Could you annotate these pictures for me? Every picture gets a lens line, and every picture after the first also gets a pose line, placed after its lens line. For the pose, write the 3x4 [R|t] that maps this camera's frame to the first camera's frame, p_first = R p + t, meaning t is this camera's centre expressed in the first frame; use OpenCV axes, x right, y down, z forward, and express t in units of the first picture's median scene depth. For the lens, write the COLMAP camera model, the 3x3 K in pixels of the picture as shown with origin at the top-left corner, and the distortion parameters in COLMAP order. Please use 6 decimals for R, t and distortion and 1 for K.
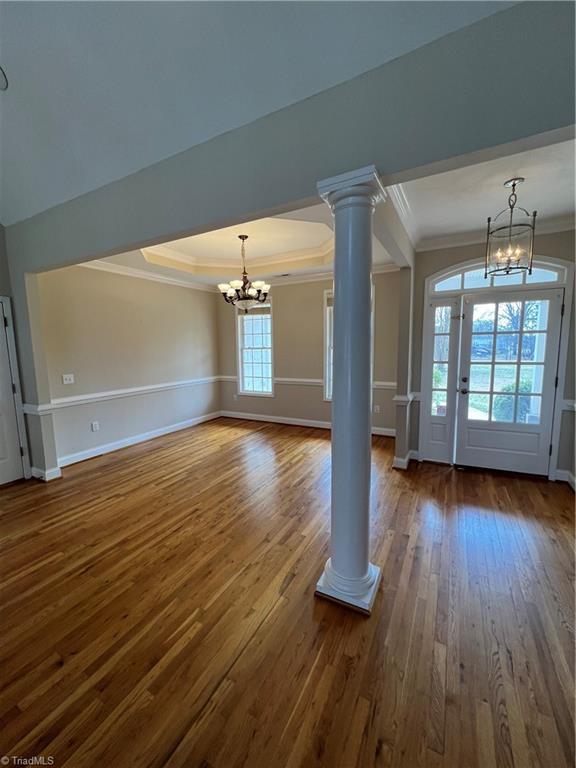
lens RADIAL K [[307.4, 0, 291.1], [0, 307.4, 364.5], [0, 0, 1]] dist [0.001466, 0.000234]
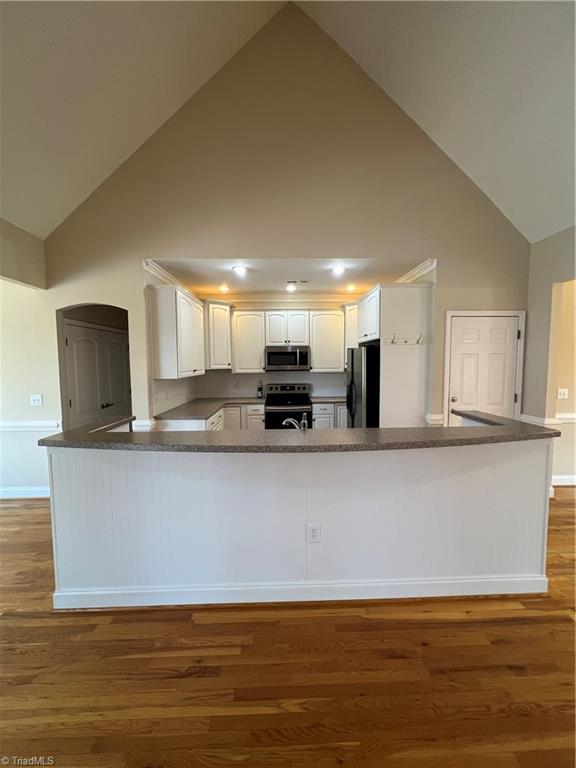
lens RADIAL K [[307.4, 0, 290.6], [0, 307.4, 382.1], [0, 0, 1]] dist [0.001466, 0.000234]
pose [[0.506676, 0.062413, -0.859874, -0.699187], [-0.055632, 0.997664, 0.039634, 0.043484], [0.860340, 0.027755, 0.508965, -0.368571]]
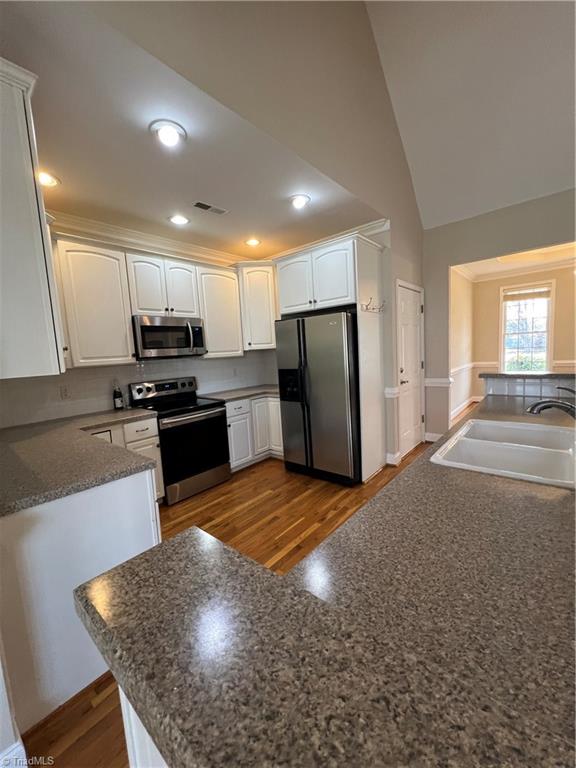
lens RADIAL K [[307.4, 0, 287.6], [0, 307.4, 384.1], [0, 0, 1]] dist [0.001466, 0.000234]
pose [[0.976332, -0.023351, -0.215013, -1.644125], [0.033822, 0.998407, 0.045150, 0.110824], [0.213616, -0.051354, 0.975567, -0.476734]]
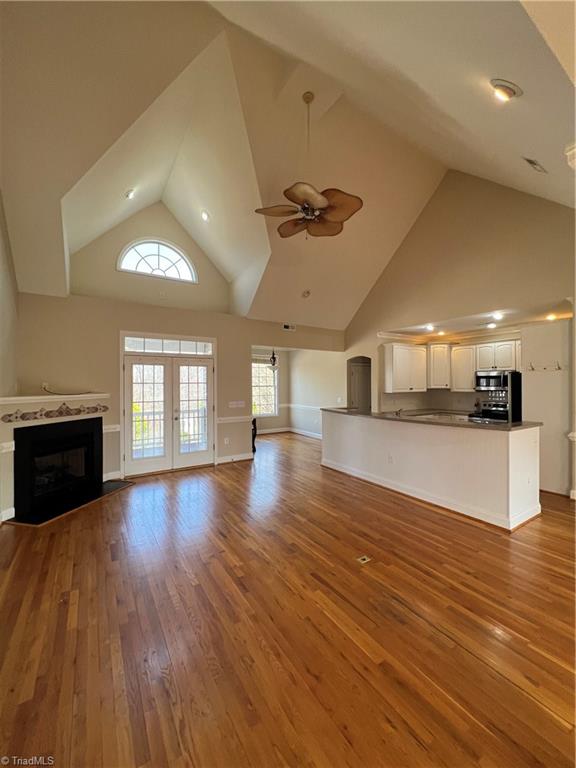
lens RADIAL K [[307.4, 0, 287.2], [0, 307.4, 383.7], [0, 0, 1]] dist [0.001466, 0.000234]
pose [[-0.485177, 0.014408, -0.874297, 0.413006], [-0.050448, 0.997738, 0.044438, -0.027374], [0.872959, 0.065667, -0.483353, 0.312609]]
